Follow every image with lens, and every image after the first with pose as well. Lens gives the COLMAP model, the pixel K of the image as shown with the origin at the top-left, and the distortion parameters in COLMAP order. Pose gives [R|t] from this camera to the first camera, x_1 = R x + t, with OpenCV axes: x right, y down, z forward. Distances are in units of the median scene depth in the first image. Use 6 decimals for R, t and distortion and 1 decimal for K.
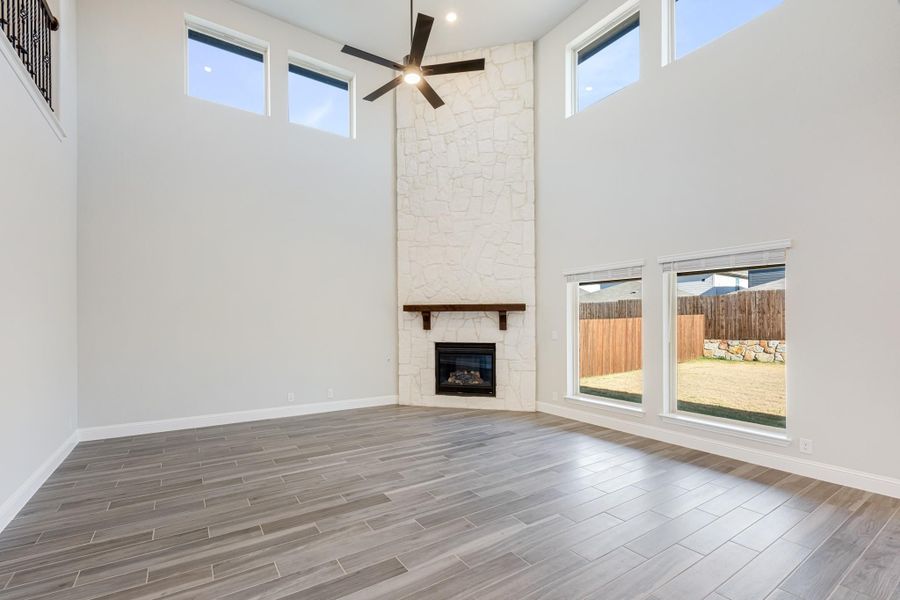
lens RADIAL K [[375.0, 0, 427.7], [0, 375.0, 323.5], [0, 0, 1]] dist [-0.002633, 0.000732]
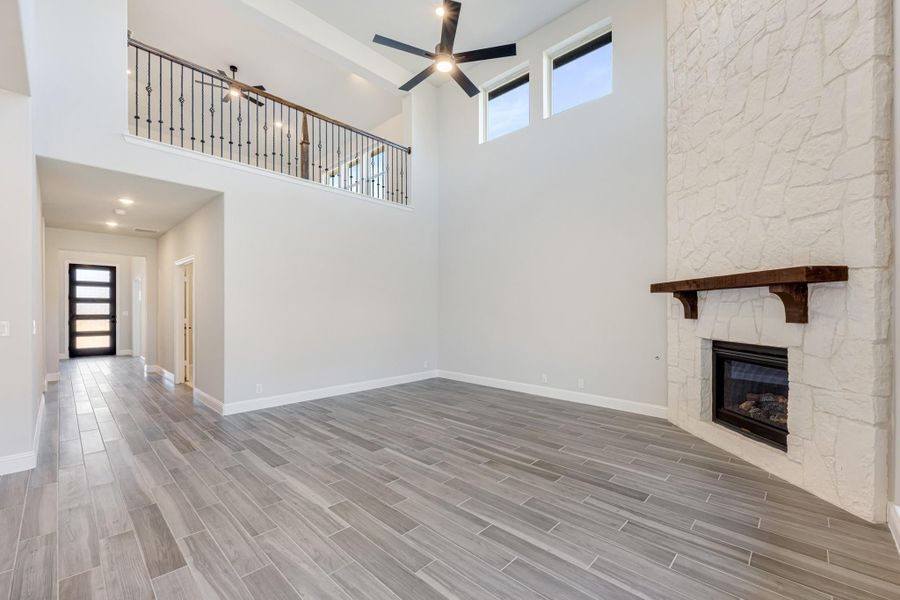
lens RADIAL K [[375.0, 0, 457.6], [0, 375.0, 312.5], [0, 0, 1]] dist [-0.002633, 0.000732]
pose [[0.265079, 0.008684, -0.964188, 0.717558], [-0.000753, 0.999961, 0.008799, 0.000039], [0.964227, -0.001606, 0.265075, 0.577178]]
